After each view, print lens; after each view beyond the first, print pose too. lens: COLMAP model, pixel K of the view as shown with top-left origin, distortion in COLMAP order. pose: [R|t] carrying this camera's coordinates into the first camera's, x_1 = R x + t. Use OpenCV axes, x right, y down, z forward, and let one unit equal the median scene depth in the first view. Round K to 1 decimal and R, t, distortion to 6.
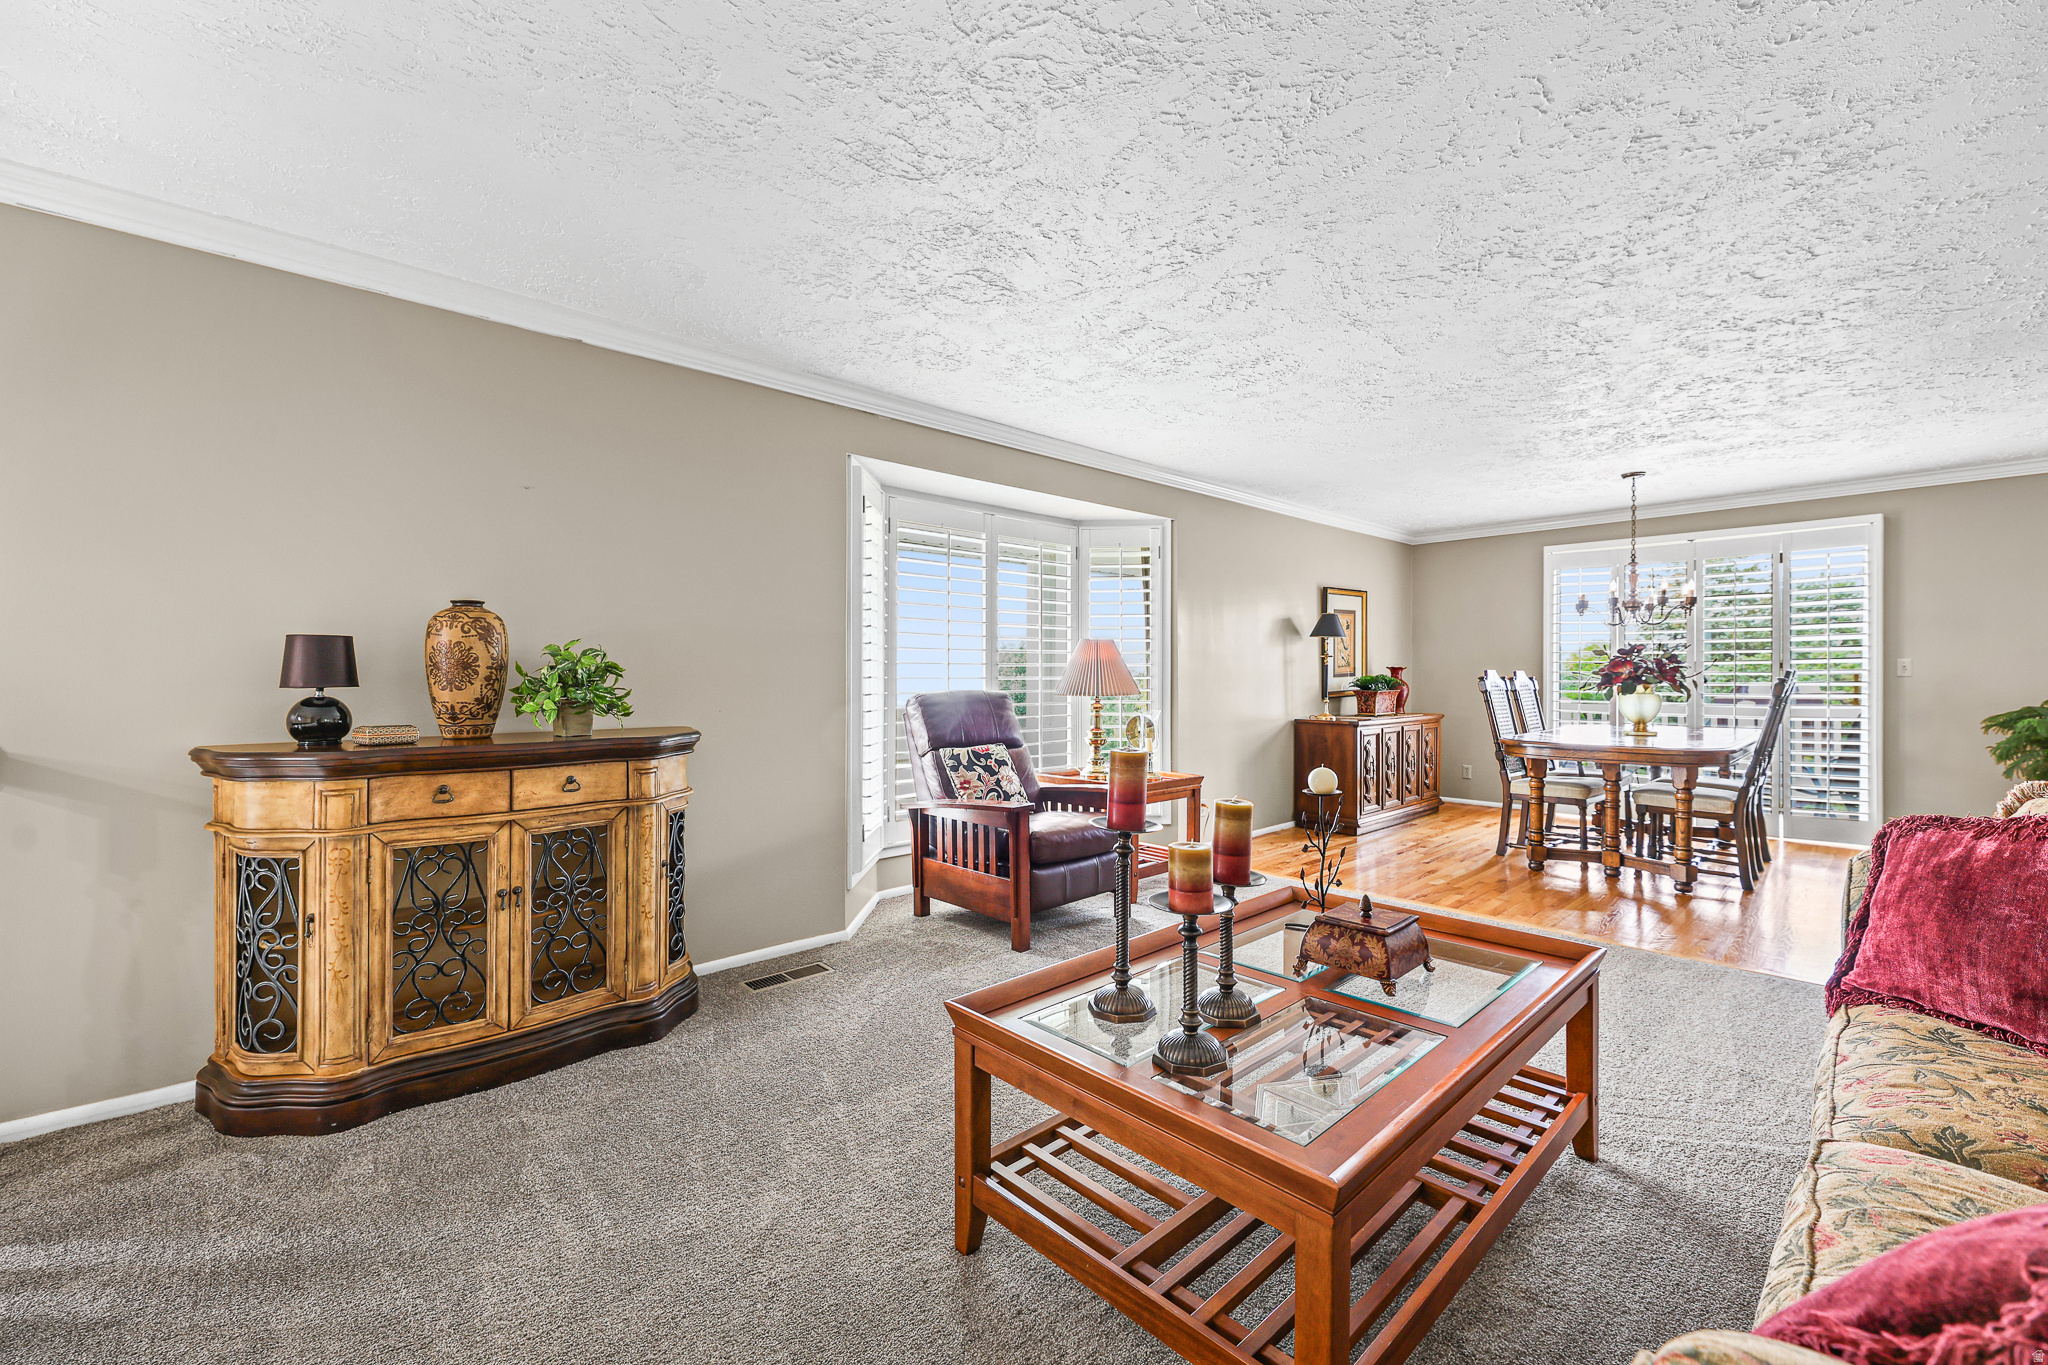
lens RADIAL K [[843.2, 0, 1026.5], [0, 843.2, 678.9], [0, 0, 1]] dist [-0.000927, -0.001803]
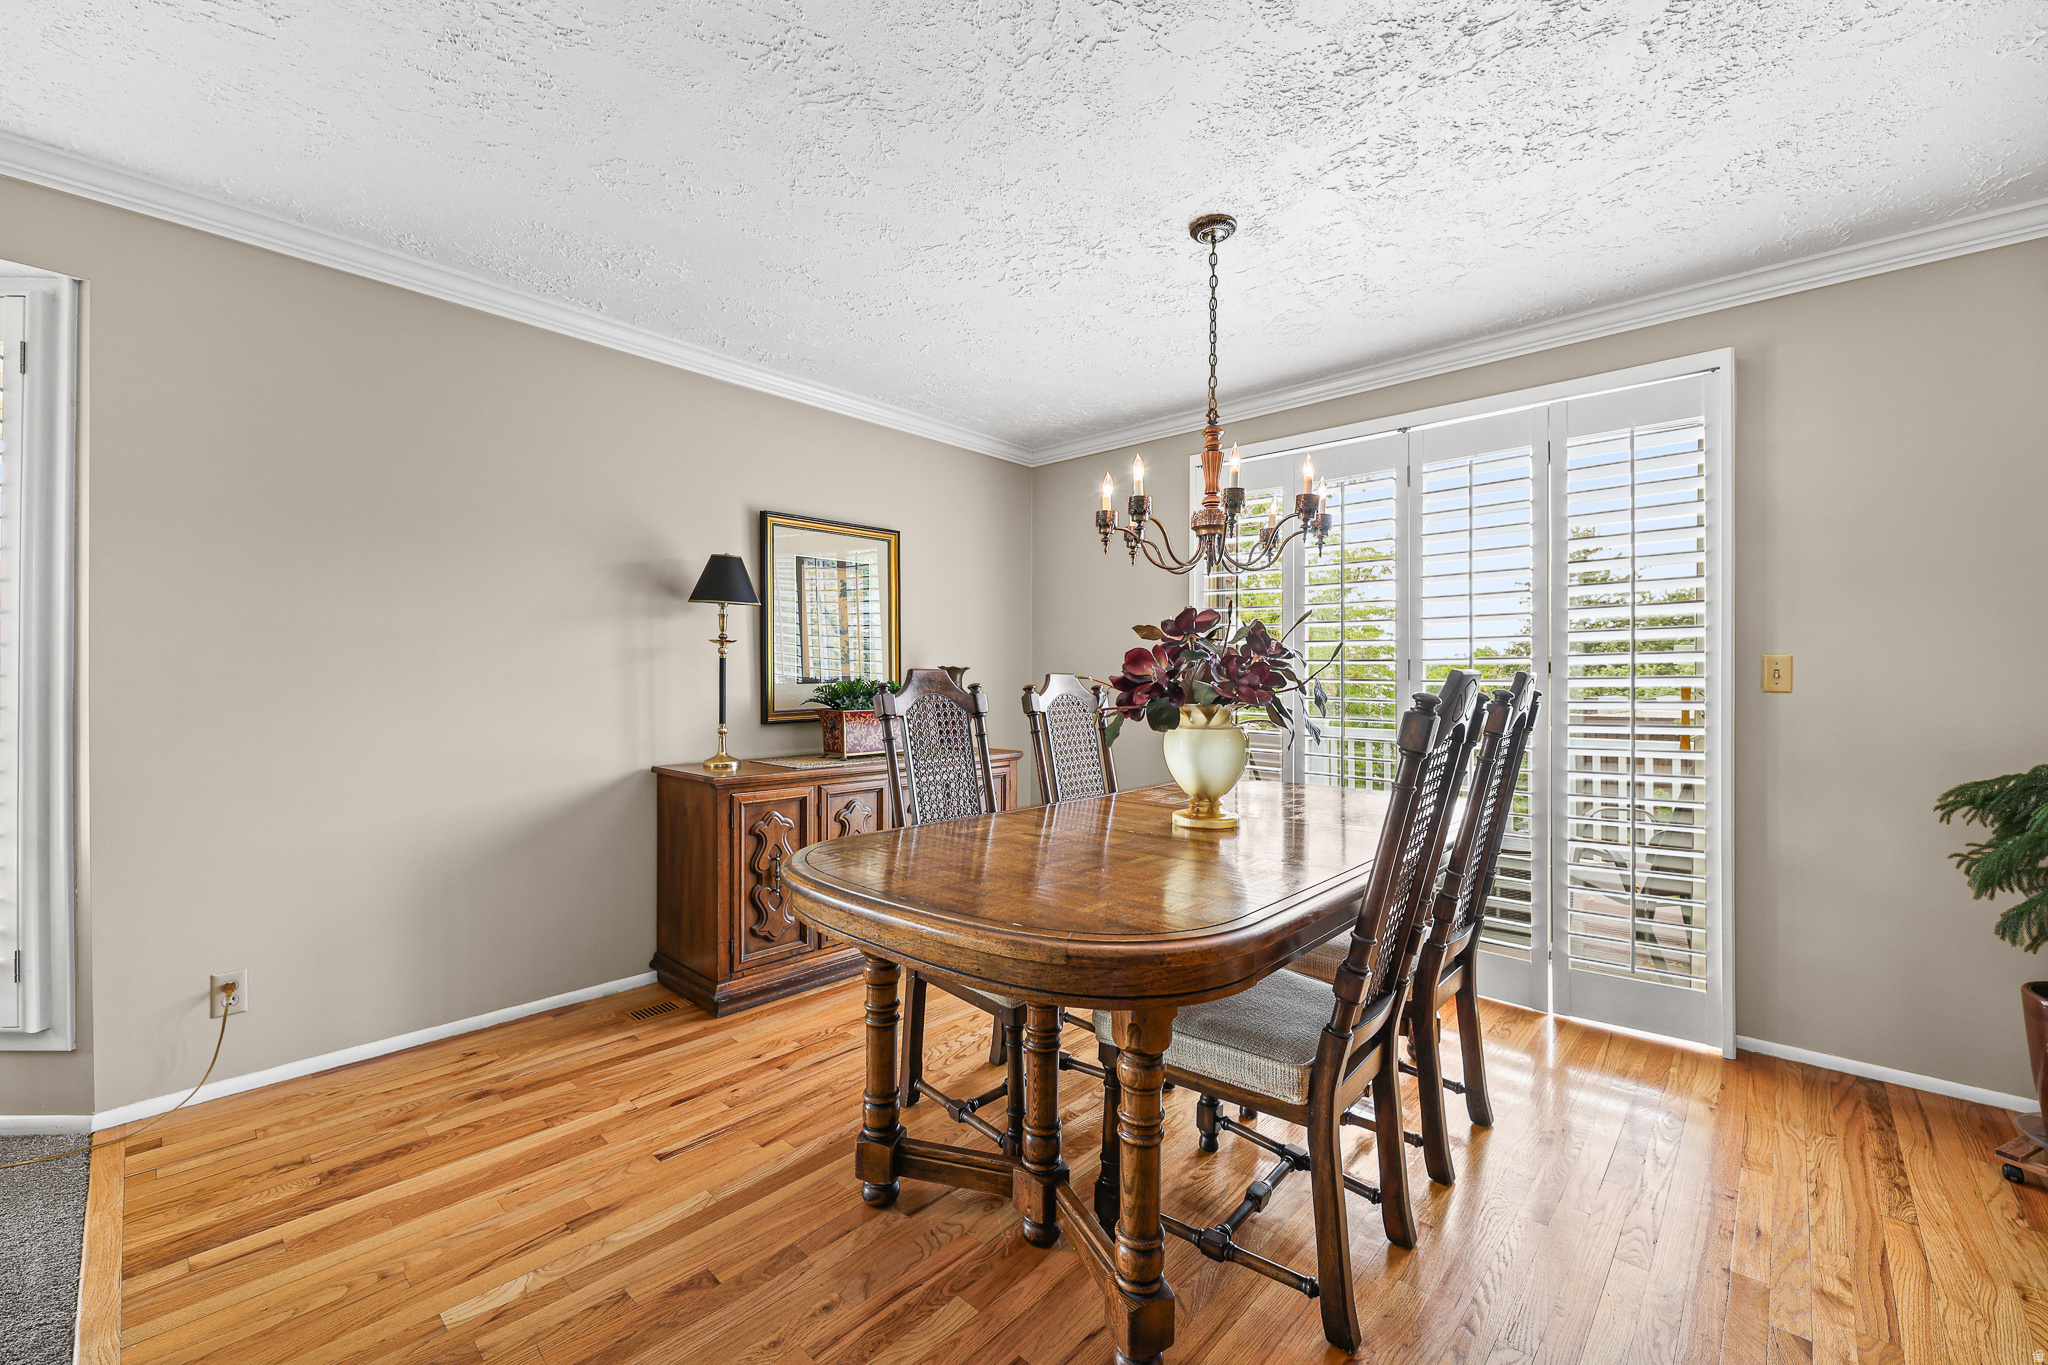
lens RADIAL K [[843.2, 0, 1034.7], [0, 843.2, 680.2], [0, 0, 1]] dist [-0.000927, -0.001803]
pose [[0.995127, 0.008061, 0.098271, 0.992342], [-0.007689, 0.999962, -0.004168, -0.006341], [-0.098301, 0.003392, 0.995151, 0.969098]]
